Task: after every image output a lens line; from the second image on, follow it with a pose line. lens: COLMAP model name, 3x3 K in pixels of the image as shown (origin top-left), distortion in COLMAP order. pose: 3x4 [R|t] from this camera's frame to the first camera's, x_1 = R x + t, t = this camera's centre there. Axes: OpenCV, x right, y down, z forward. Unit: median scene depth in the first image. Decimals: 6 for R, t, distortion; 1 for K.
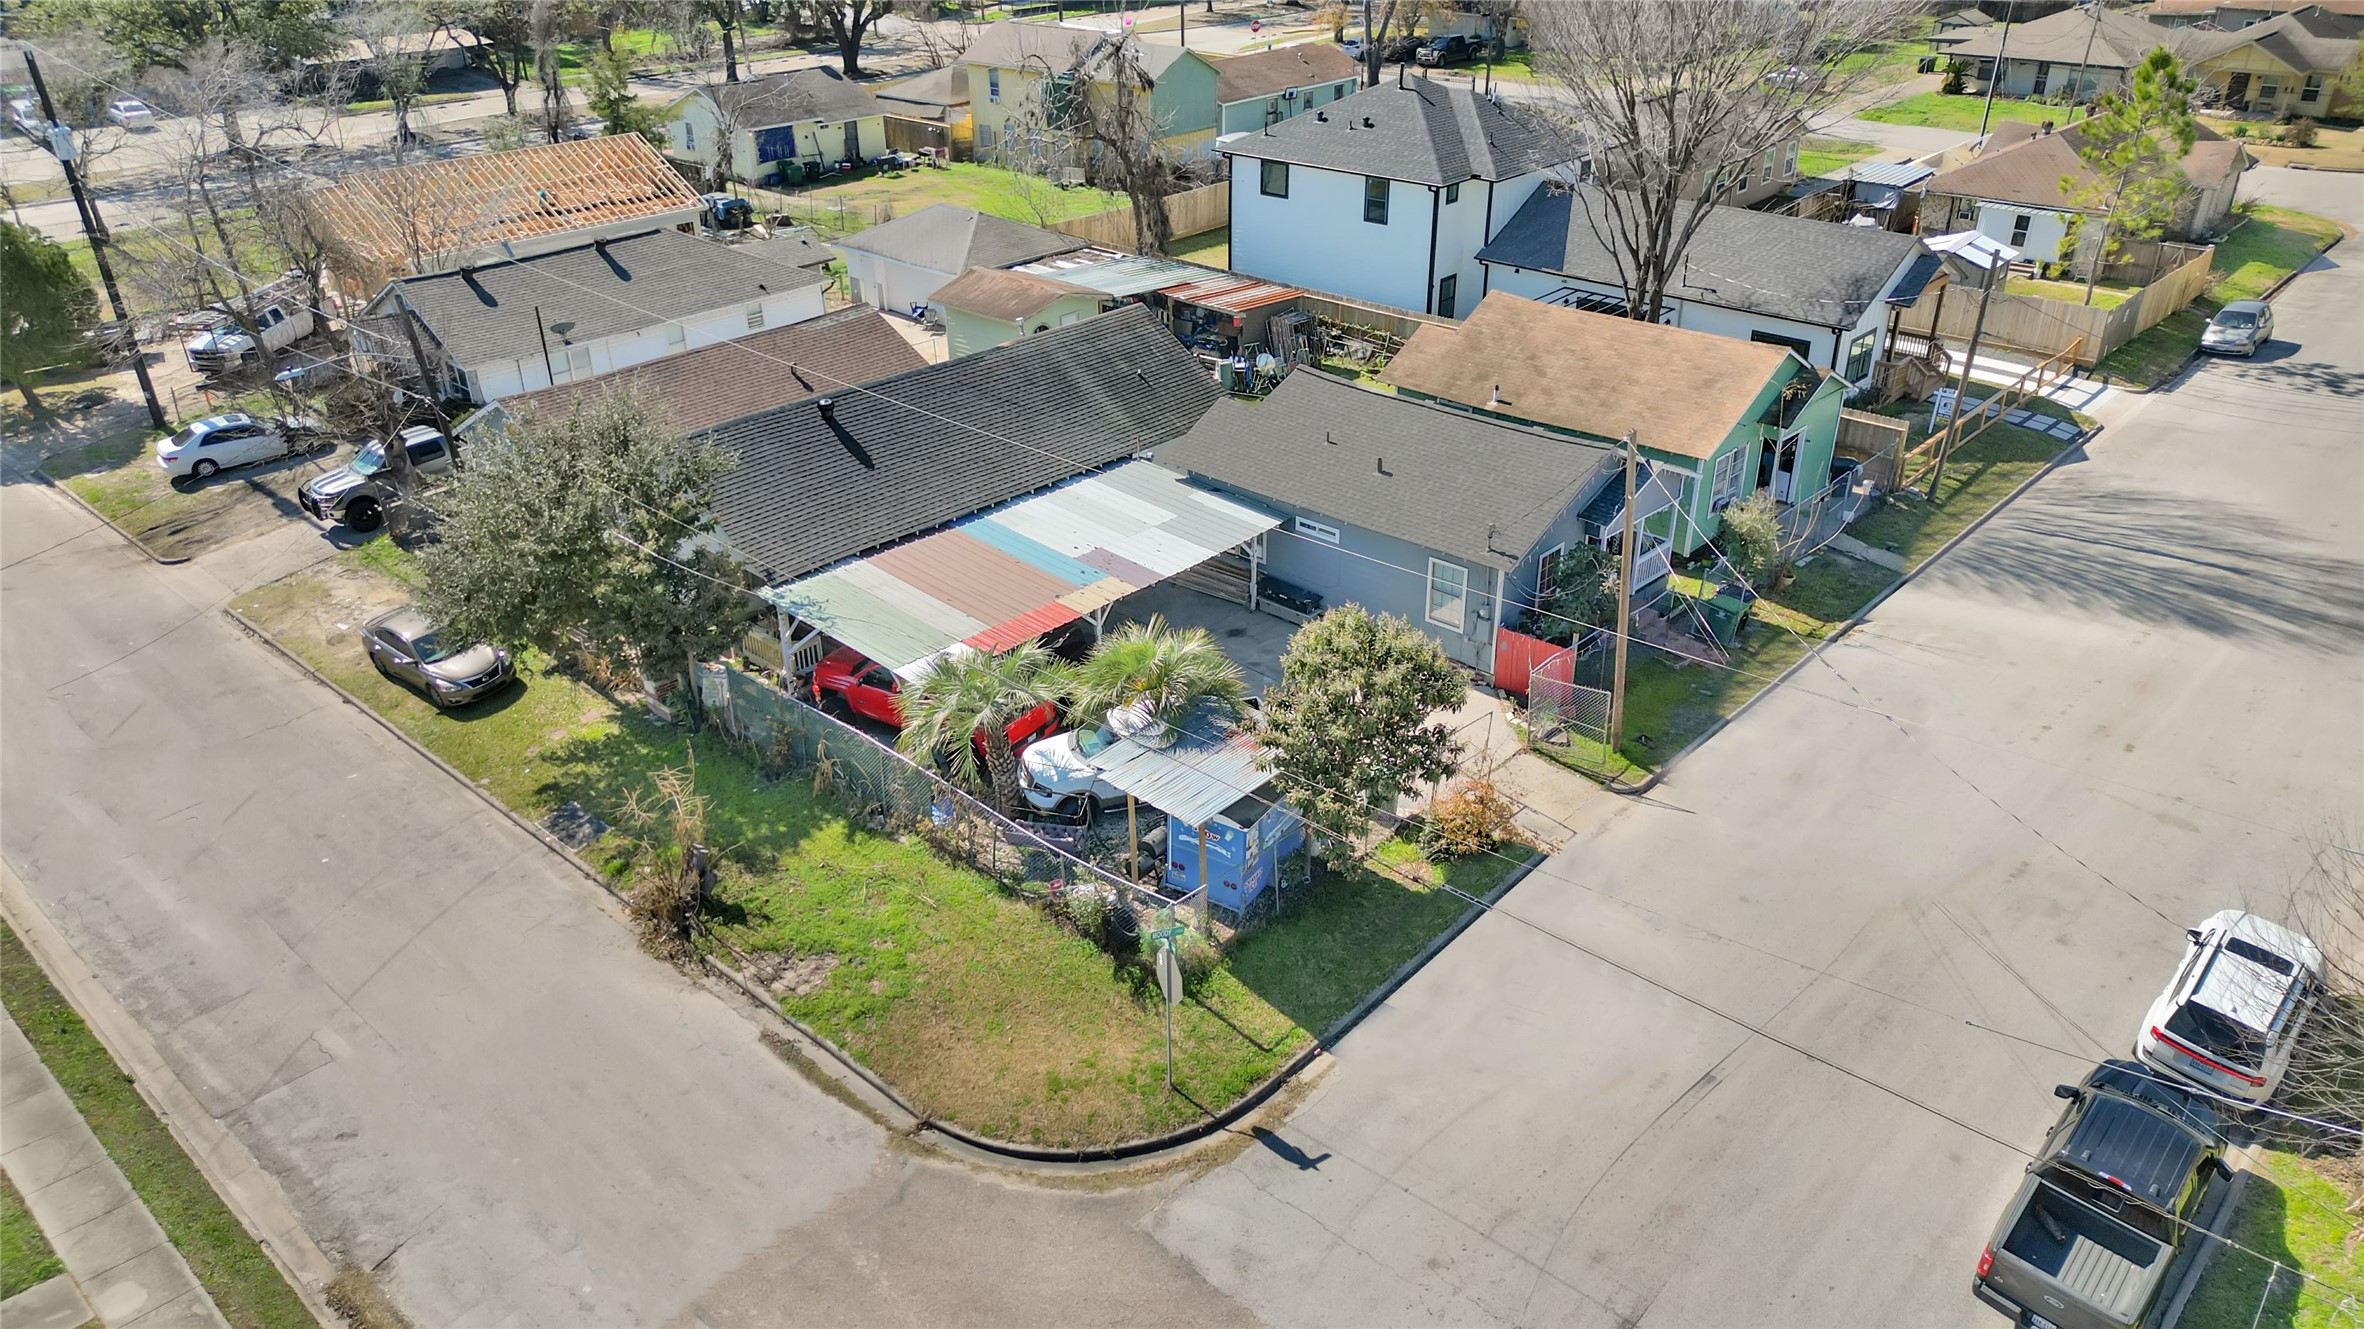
lens RADIAL K [[1549.3, 0, 1226.8], [0, 1549.3, 712.2], [0, 0, 1]] dist [0.025090, 0.000184]
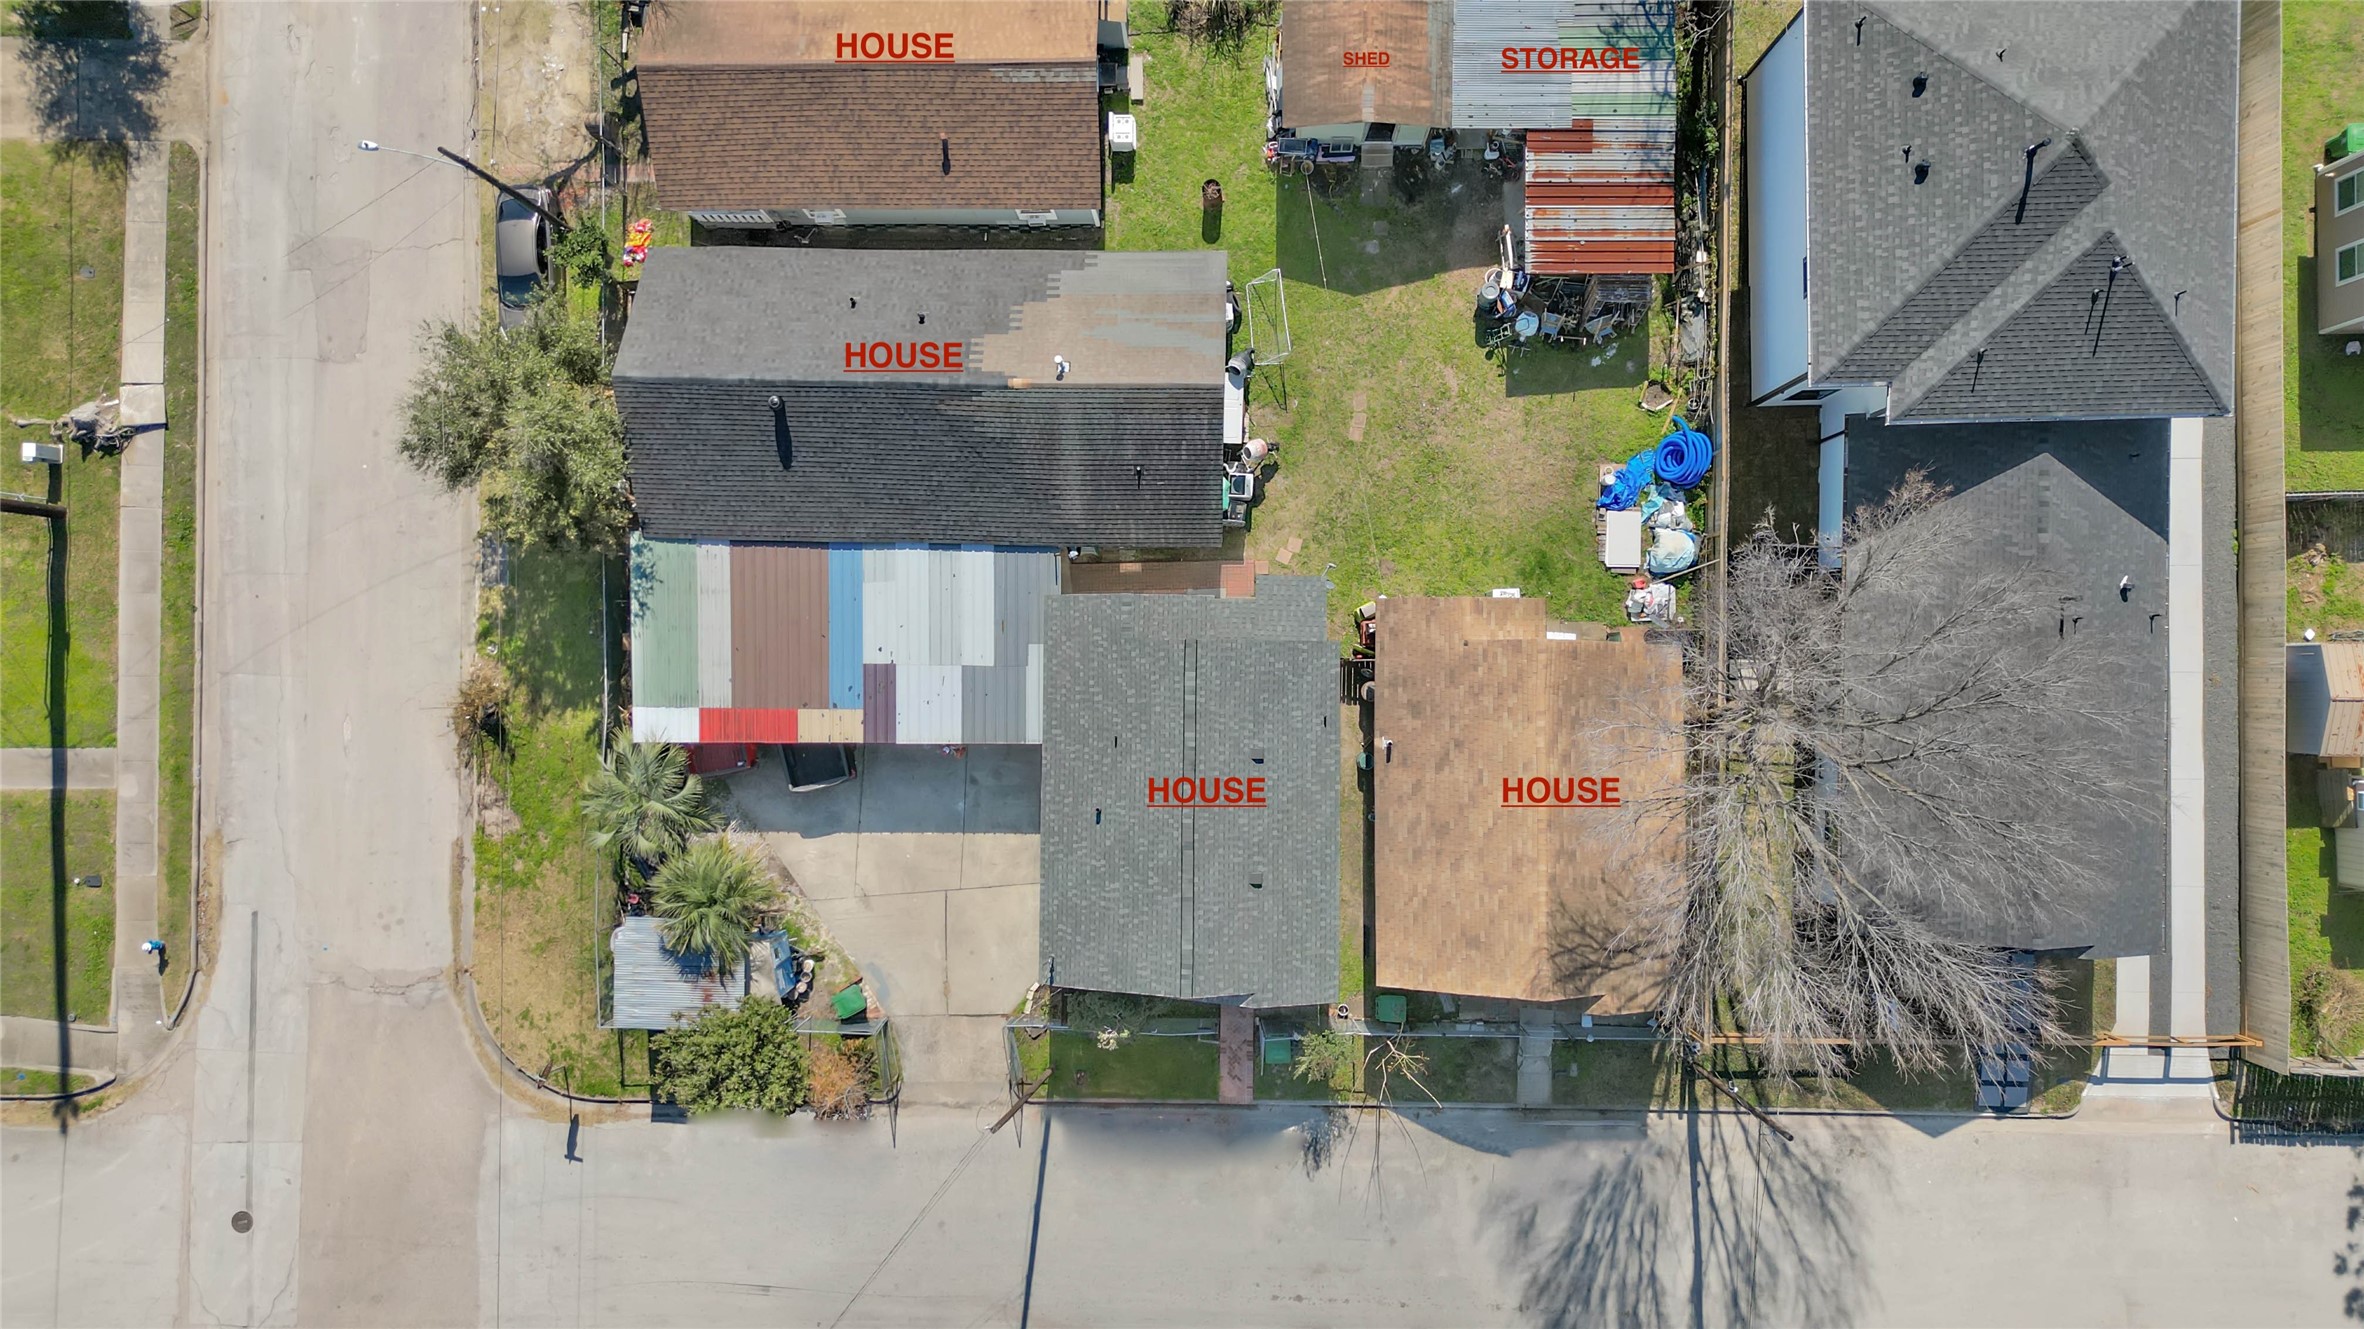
lens RADIAL K [[1661.2, 0, 1193.8], [0, 1661.2, 668.0], [0, 0, 1]] dist [0.073872, -0.076466]
pose [[0.654231, 0.755757, -0.028506, 0.092905], [-0.356607, 0.341502, 0.869602, -1.181173], [0.666943, -0.558755, 0.492930, 0.512303]]
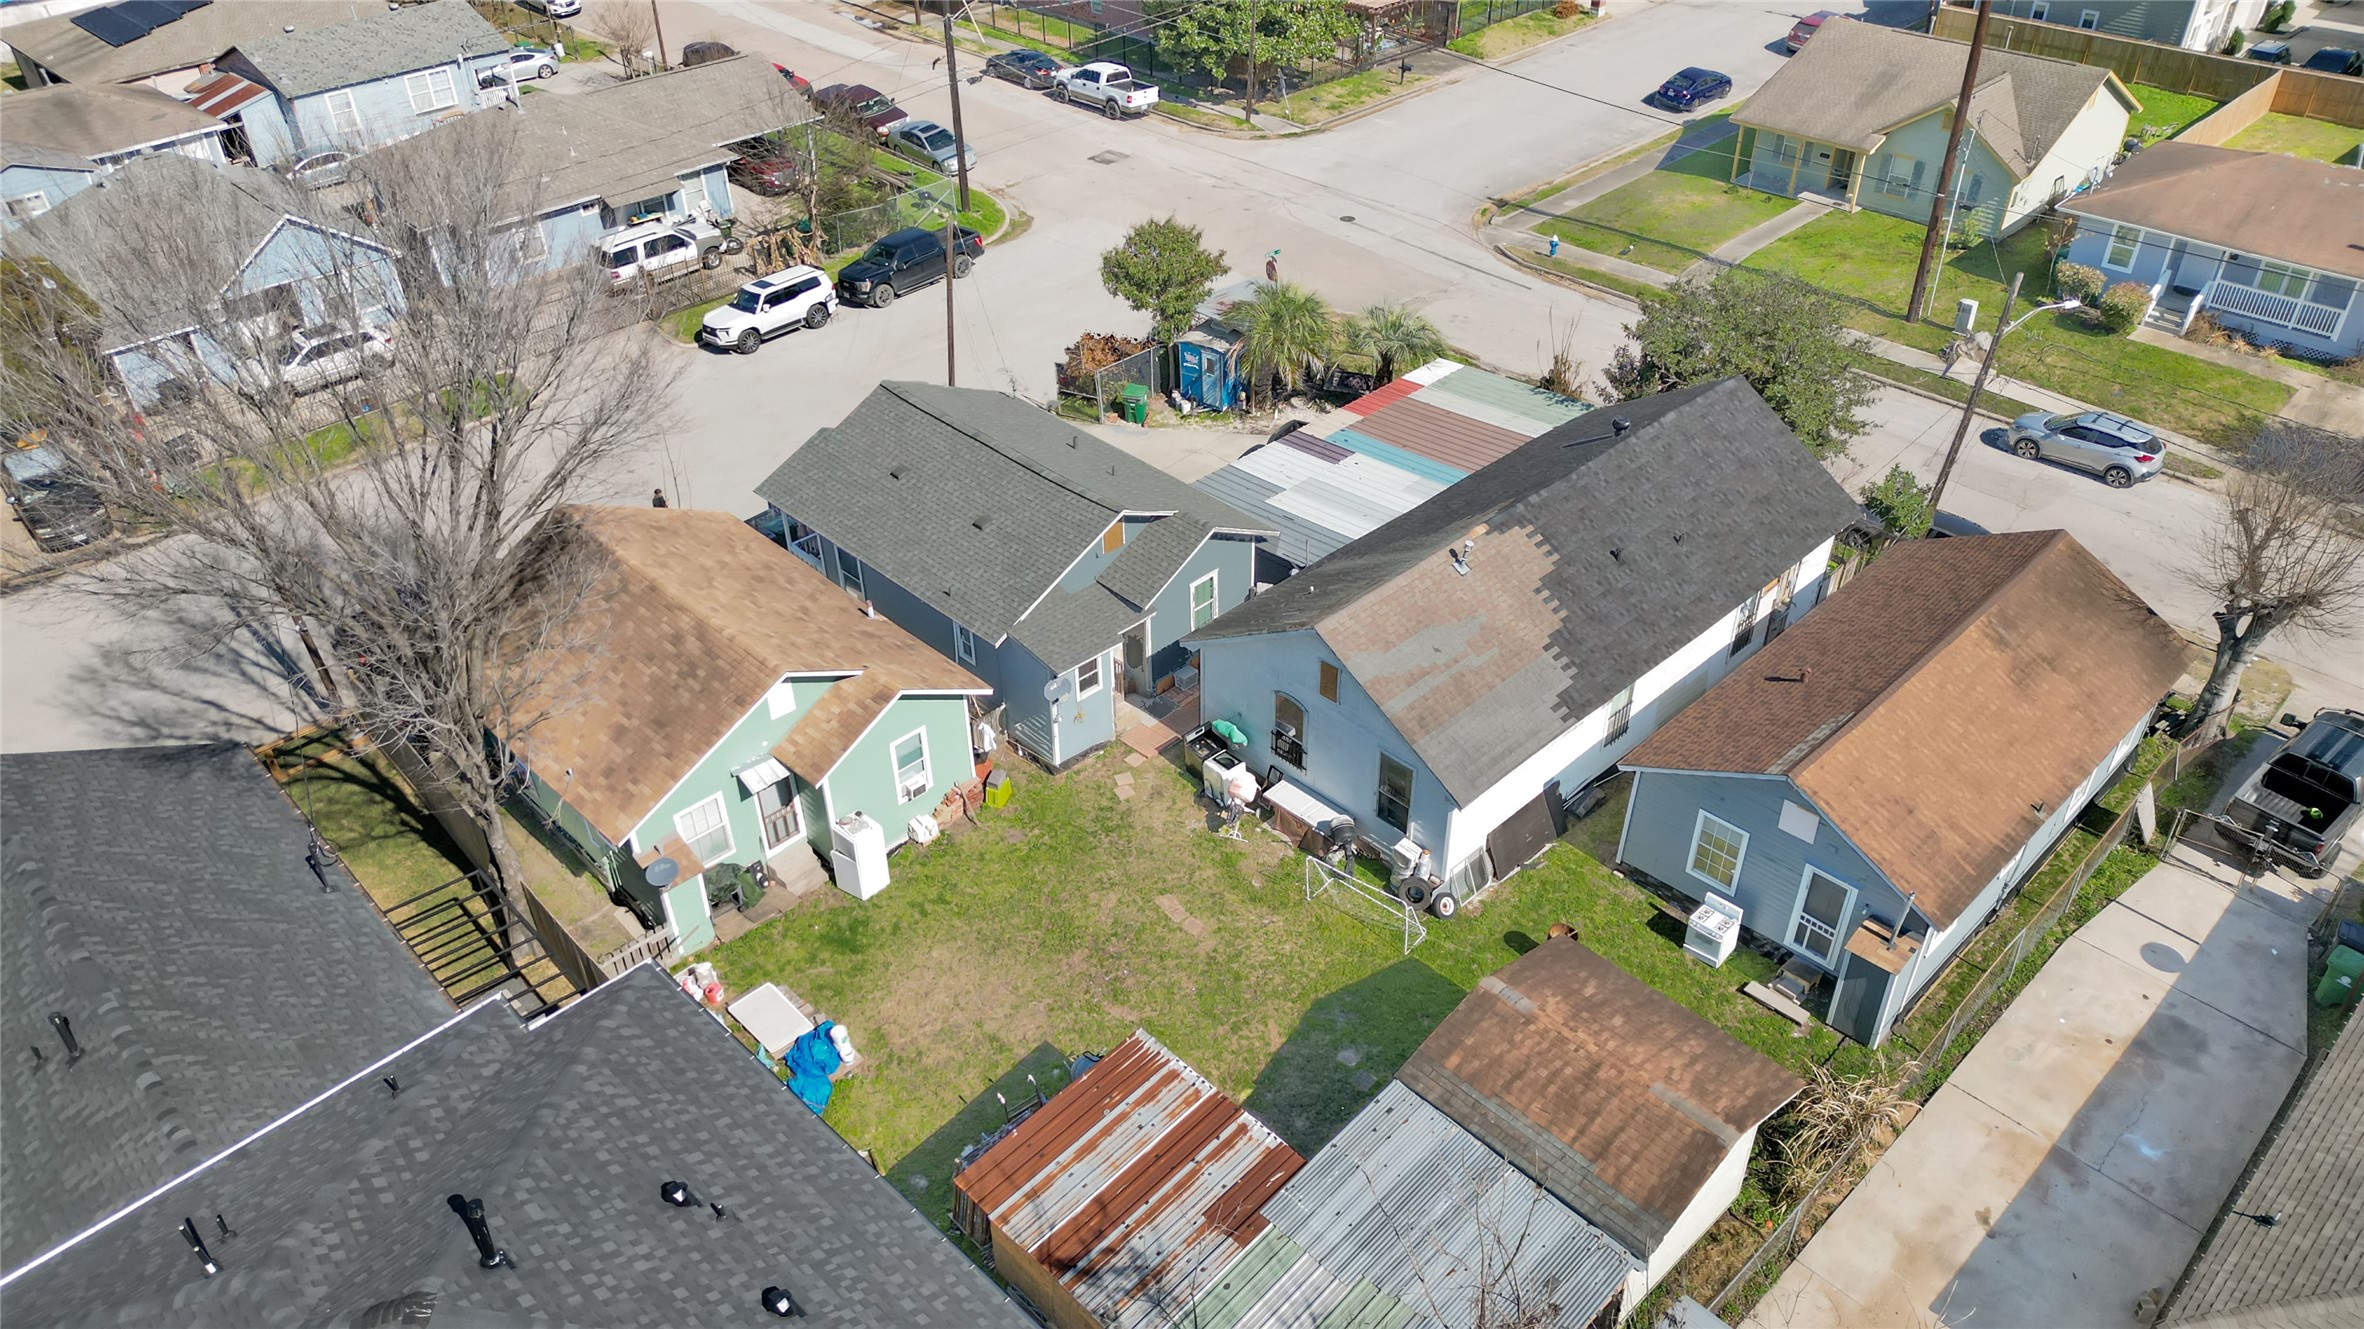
lens RADIAL K [[1661.2, 0, 1193.8], [0, 1661.2, 668.0], [0, 0, 1]] dist [0.073872, -0.076466]
pose [[-0.997485, -0.027414, 0.065361, -0.061737], [0.049252, 0.395057, 0.917336, -1.077843], [-0.050969, 0.918248, -0.392713, 1.519338]]
